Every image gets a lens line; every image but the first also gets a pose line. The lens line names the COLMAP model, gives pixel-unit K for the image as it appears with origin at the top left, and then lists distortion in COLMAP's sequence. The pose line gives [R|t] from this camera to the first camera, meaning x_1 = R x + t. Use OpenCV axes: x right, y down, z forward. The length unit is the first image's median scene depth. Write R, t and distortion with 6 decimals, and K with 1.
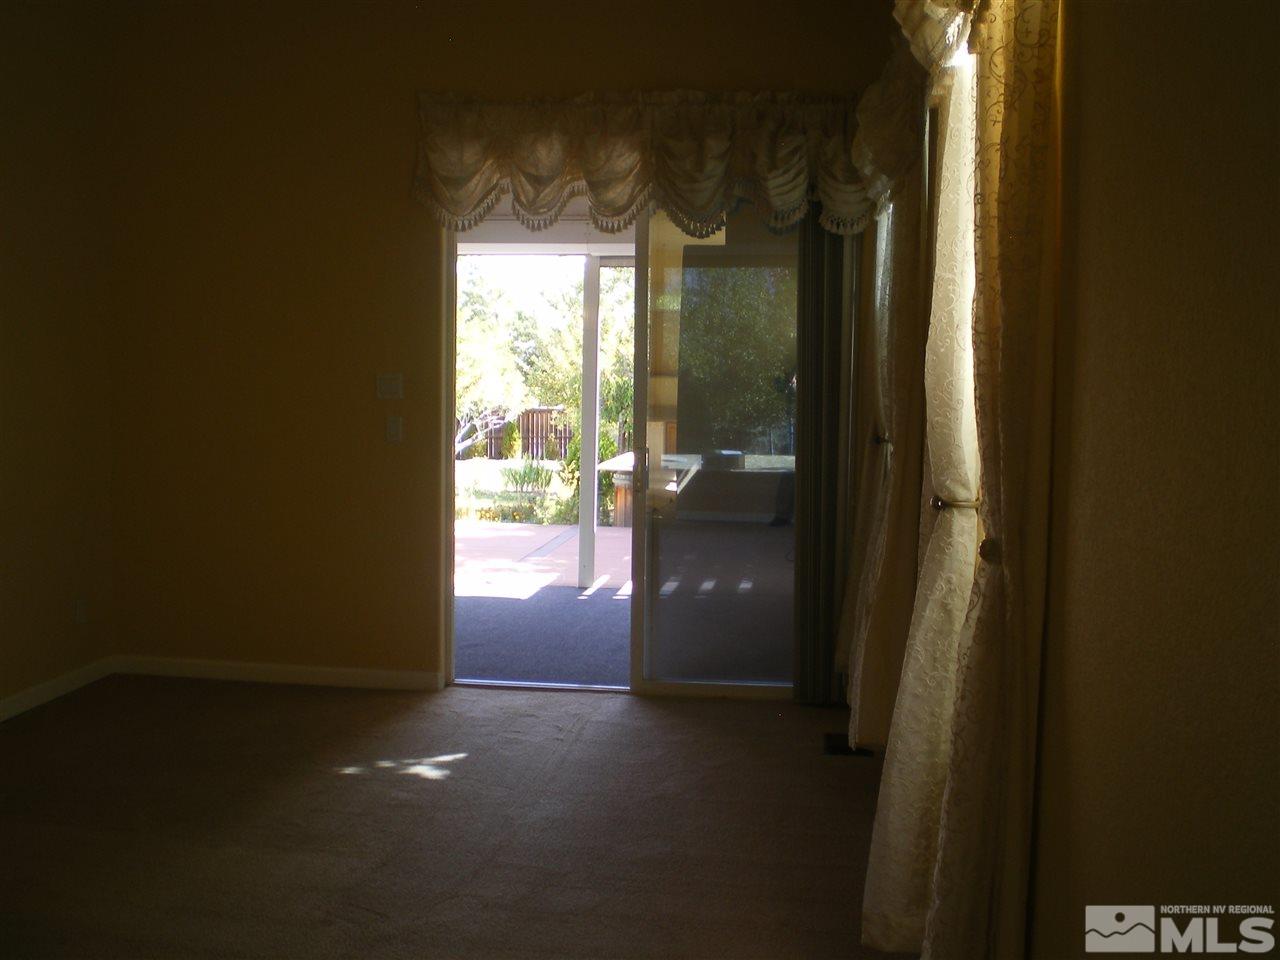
lens RADIAL K [[1467.8, 0, 646.9], [0, 1467.8, 479.6], [0, 0, 1]] dist [-0.022150, -0.354714]
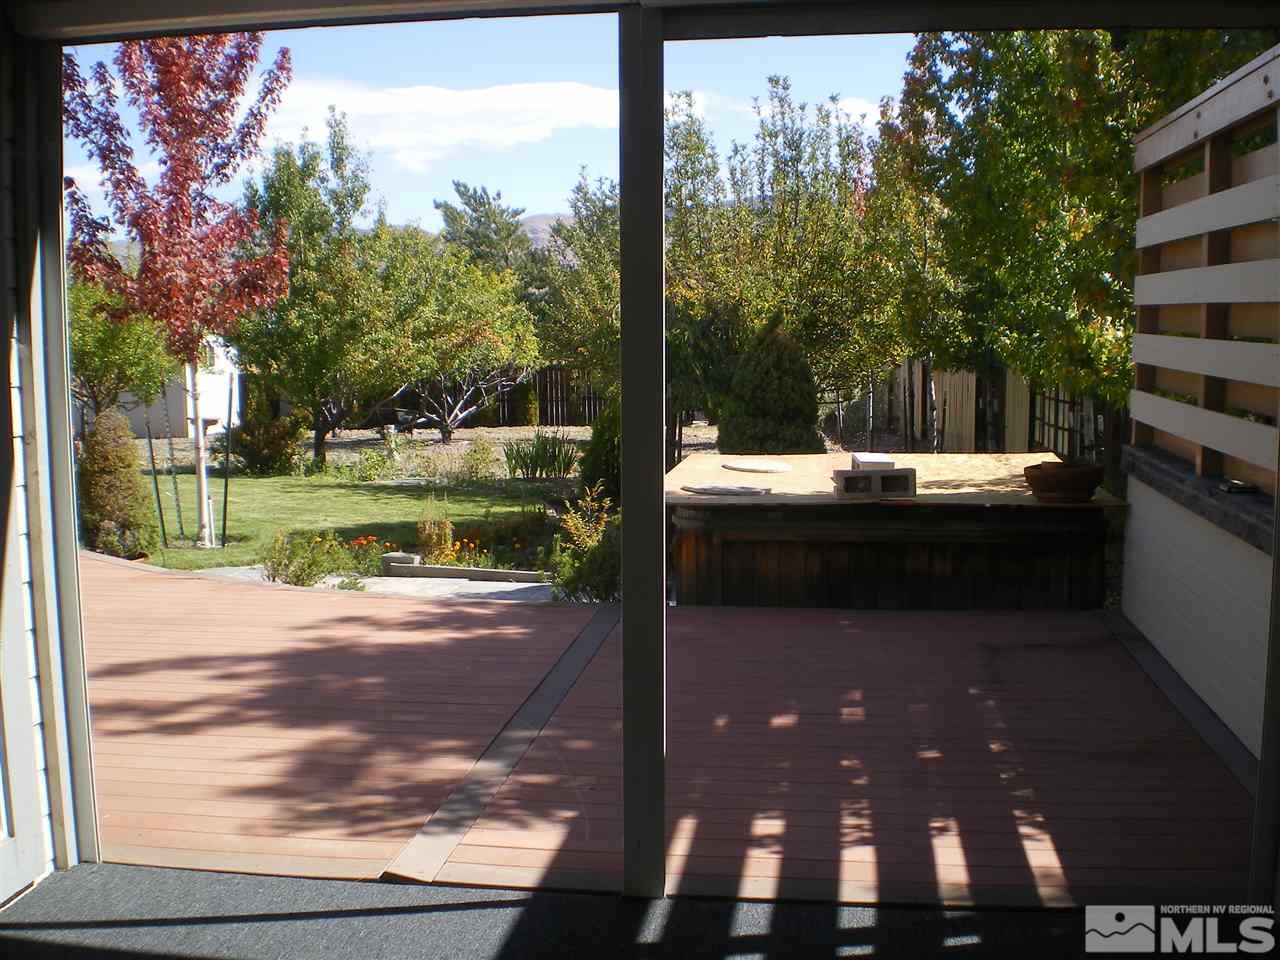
lens RADIAL K [[1467.8, 0, 646.9], [0, 1467.8, 479.6], [0, 0, 1]] dist [-0.022150, -0.354714]
pose [[0.999576, -0.022344, -0.018683, -0.009076], [0.022995, 0.999109, 0.035397, -0.013867], [0.017876, -0.035811, 0.999199, 0.182606]]
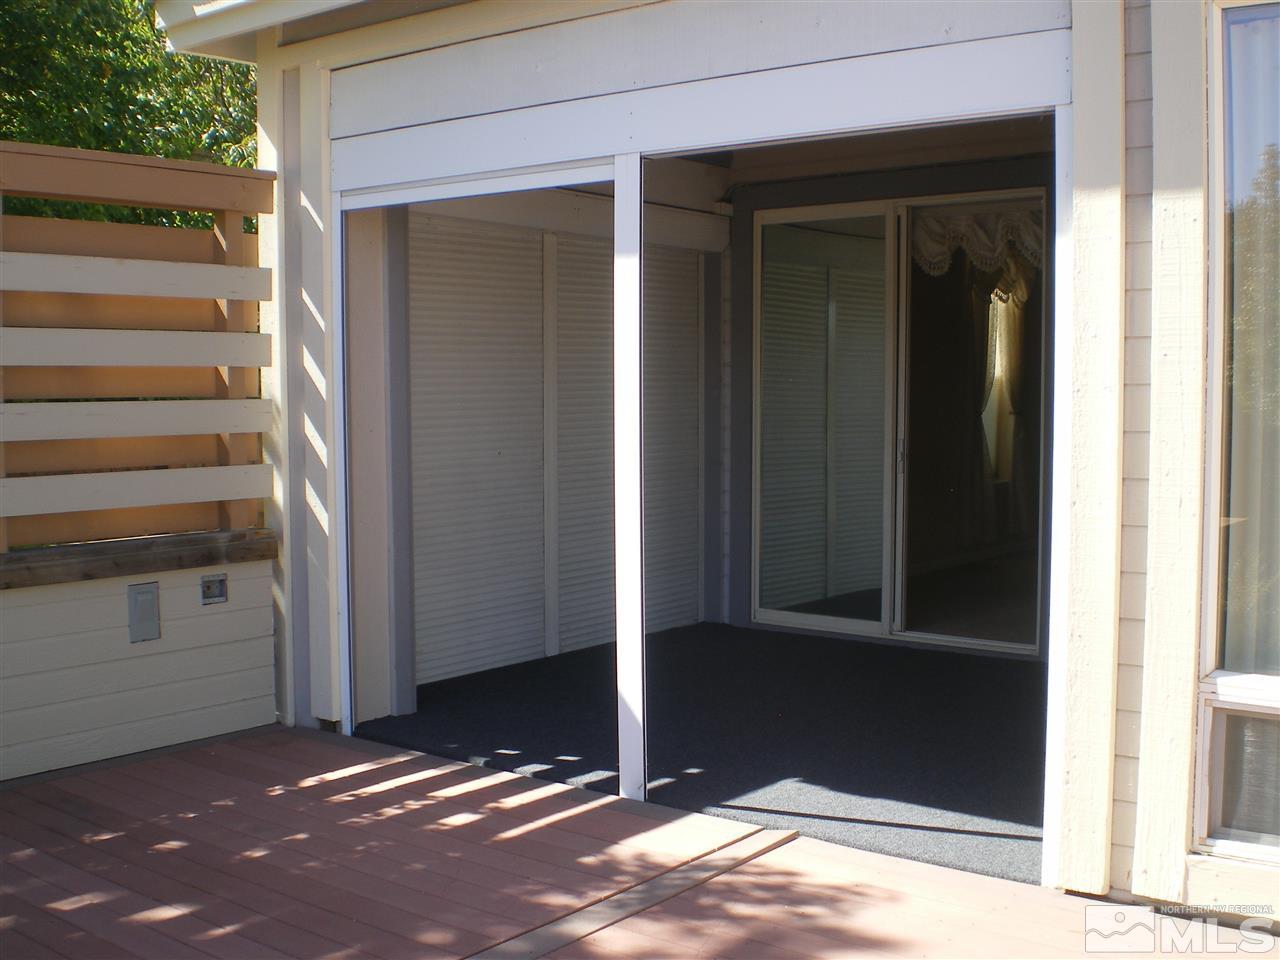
lens RADIAL K [[1467.8, 0, 646.9], [0, 1467.8, 479.6], [0, 0, 1]] dist [-0.022150, -0.354714]
pose [[-0.847309, -0.049982, 0.528744, -0.090812], [0.032363, 0.988853, 0.145339, -0.032465], [-0.530114, 0.140259, -0.836246, 0.411354]]
